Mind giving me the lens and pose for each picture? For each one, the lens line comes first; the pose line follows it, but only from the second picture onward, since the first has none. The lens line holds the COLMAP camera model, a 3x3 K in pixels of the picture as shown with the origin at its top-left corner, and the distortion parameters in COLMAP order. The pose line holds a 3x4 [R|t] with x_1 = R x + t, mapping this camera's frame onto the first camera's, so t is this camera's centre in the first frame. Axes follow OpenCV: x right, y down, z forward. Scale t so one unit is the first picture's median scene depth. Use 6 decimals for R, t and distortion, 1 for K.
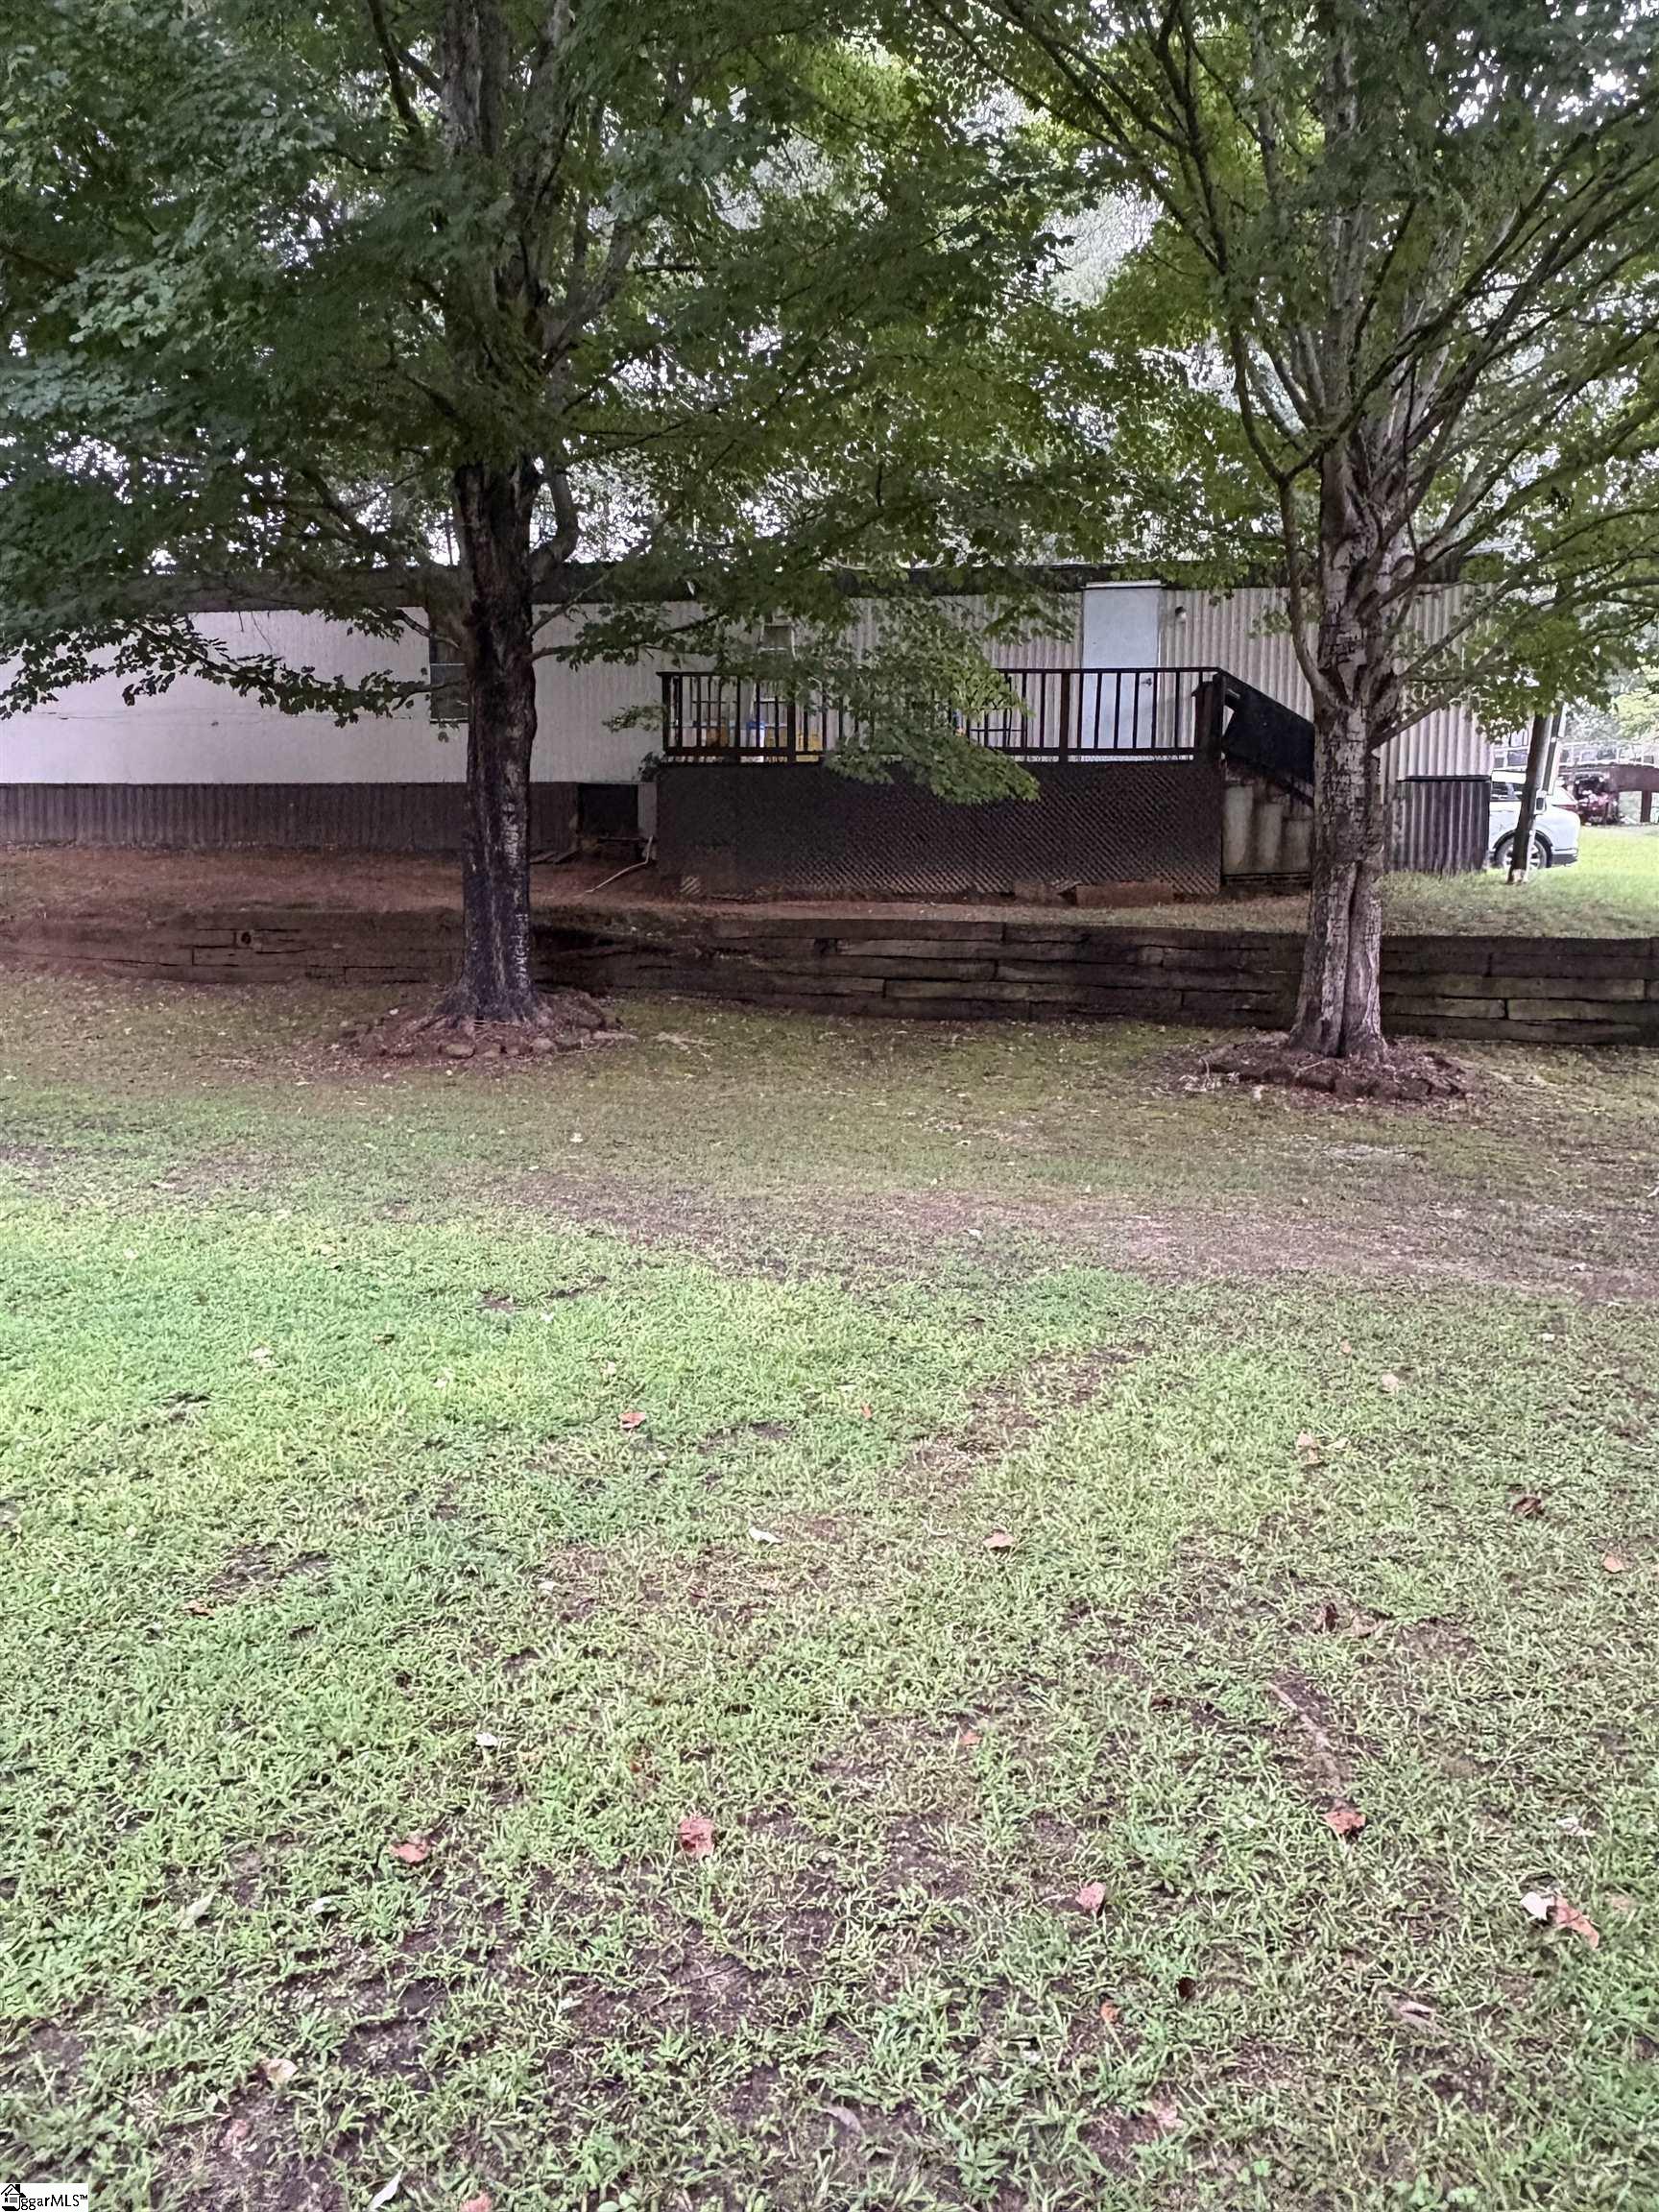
lens RADIAL K [[1697.2, 0, 826.6], [0, 1697.2, 1103.0], [0, 0, 1]] dist [0.005379, -0.000485]
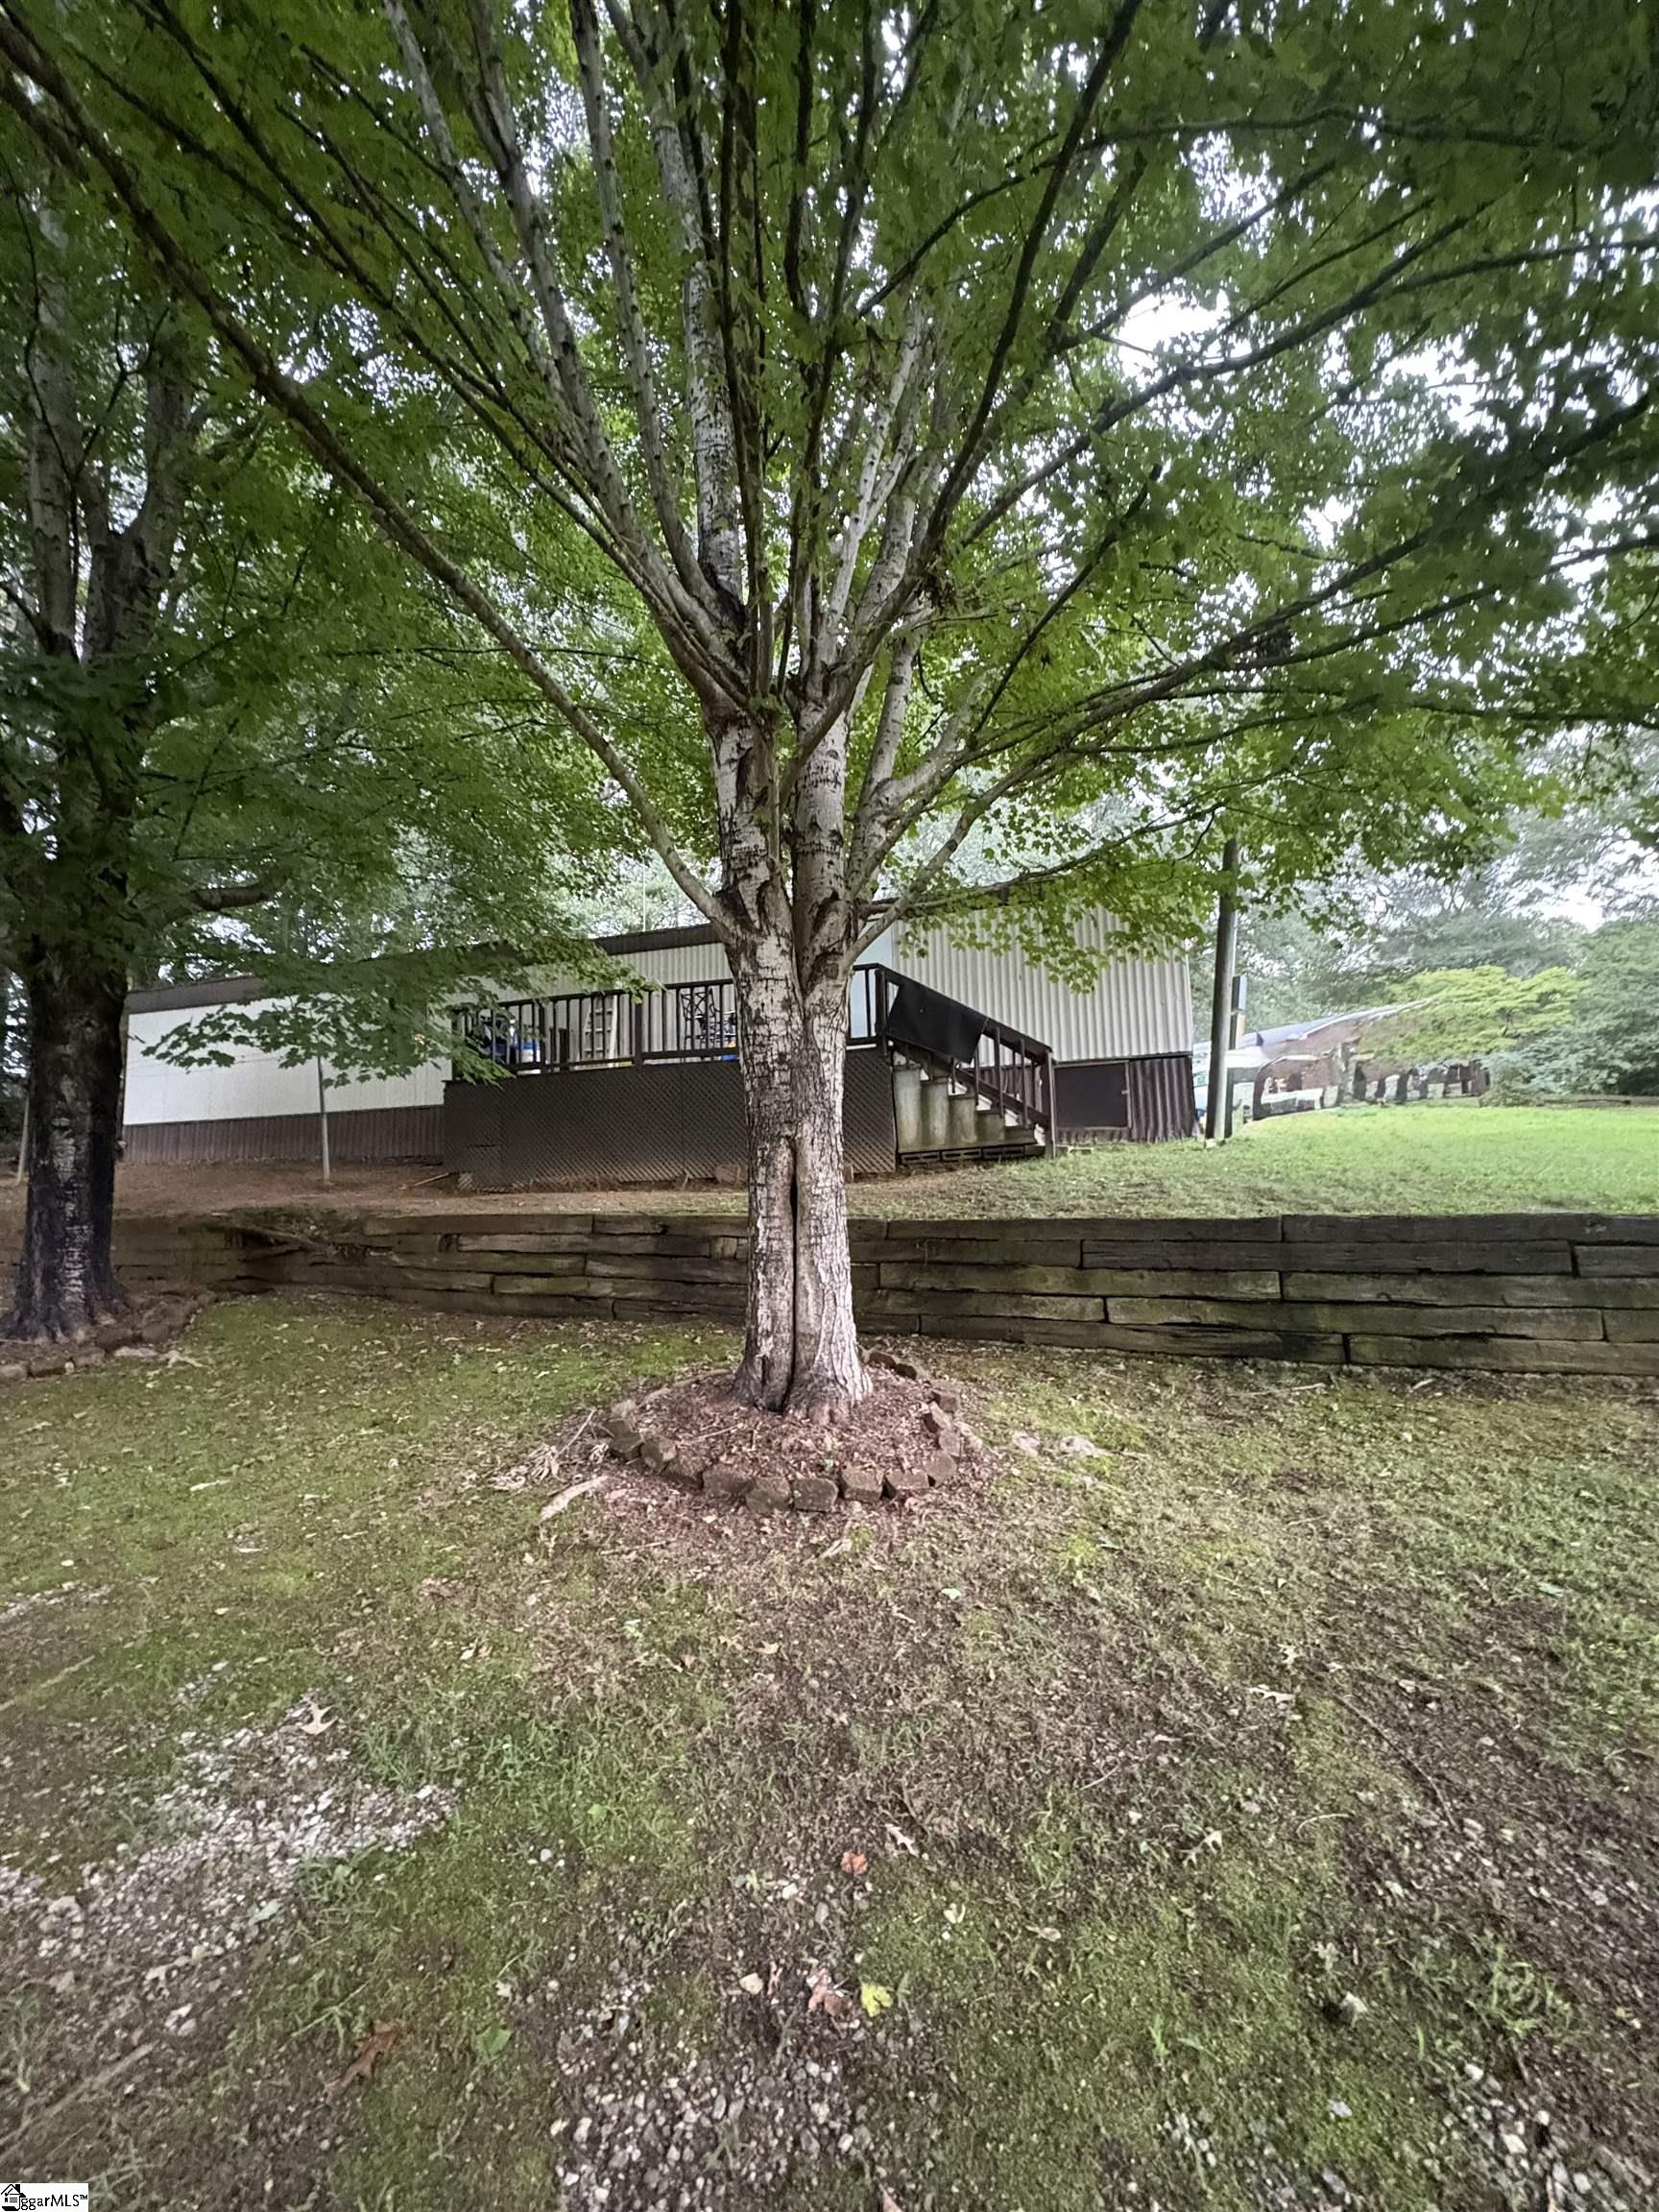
lens RADIAL K [[894.4, 0, 835.0], [0, 894.4, 1100.6], [0, 0, 1]] dist [0.002988, 0.000046]
pose [[0.984429, -0.051967, -0.167925, 0.328352], [0.018398, 0.980514, -0.195583, -0.067448], [0.174817, 0.189449, 0.966203, 0.515957]]
